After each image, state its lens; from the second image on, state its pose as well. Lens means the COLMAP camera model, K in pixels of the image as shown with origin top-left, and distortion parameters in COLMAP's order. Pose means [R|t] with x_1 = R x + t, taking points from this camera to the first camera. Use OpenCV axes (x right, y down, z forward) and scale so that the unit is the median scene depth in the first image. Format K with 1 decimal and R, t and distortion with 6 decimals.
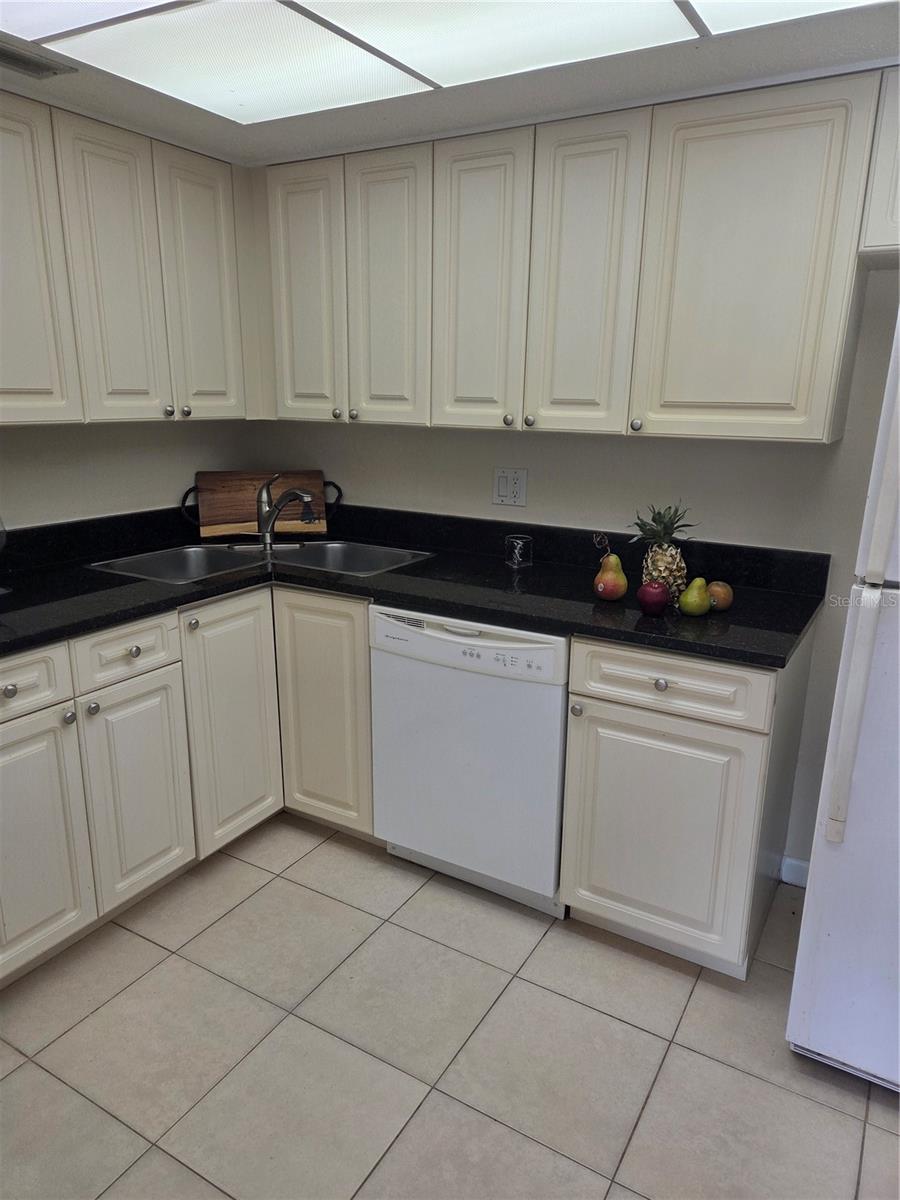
lens RADIAL K [[815.5, 0, 450.0], [0, 815.5, 600.0], [0, 0, 1]] dist [0.045431, 0.000200]
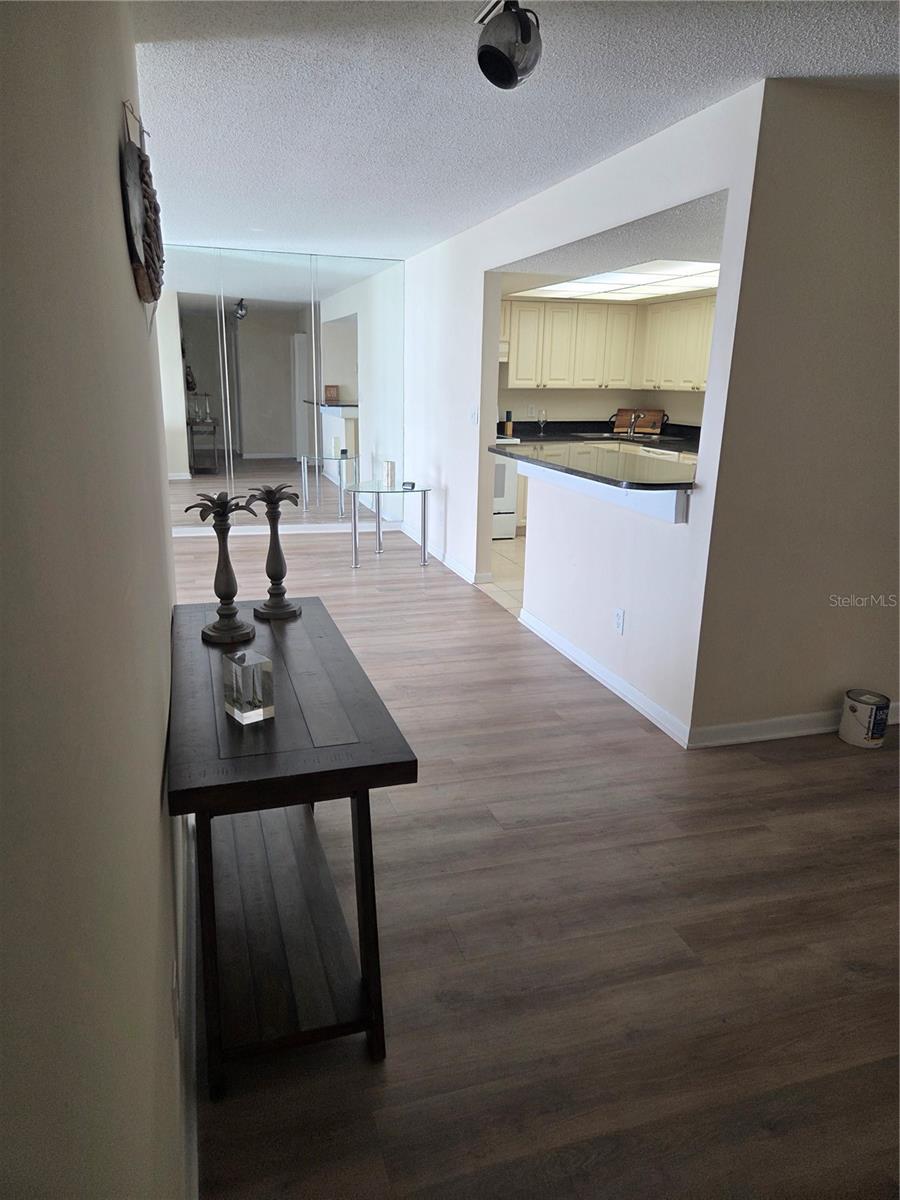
lens RADIAL K [[815.5, 0, 450.0], [0, 815.5, 600.0], [0, 0, 1]] dist [0.045431, 0.000200]
pose [[0.761176, 0.171227, -0.625534, 1.059473], [-0.163811, 0.984004, 0.070019, 0.364319], [0.627517, 0.049173, 0.777049, -1.413929]]
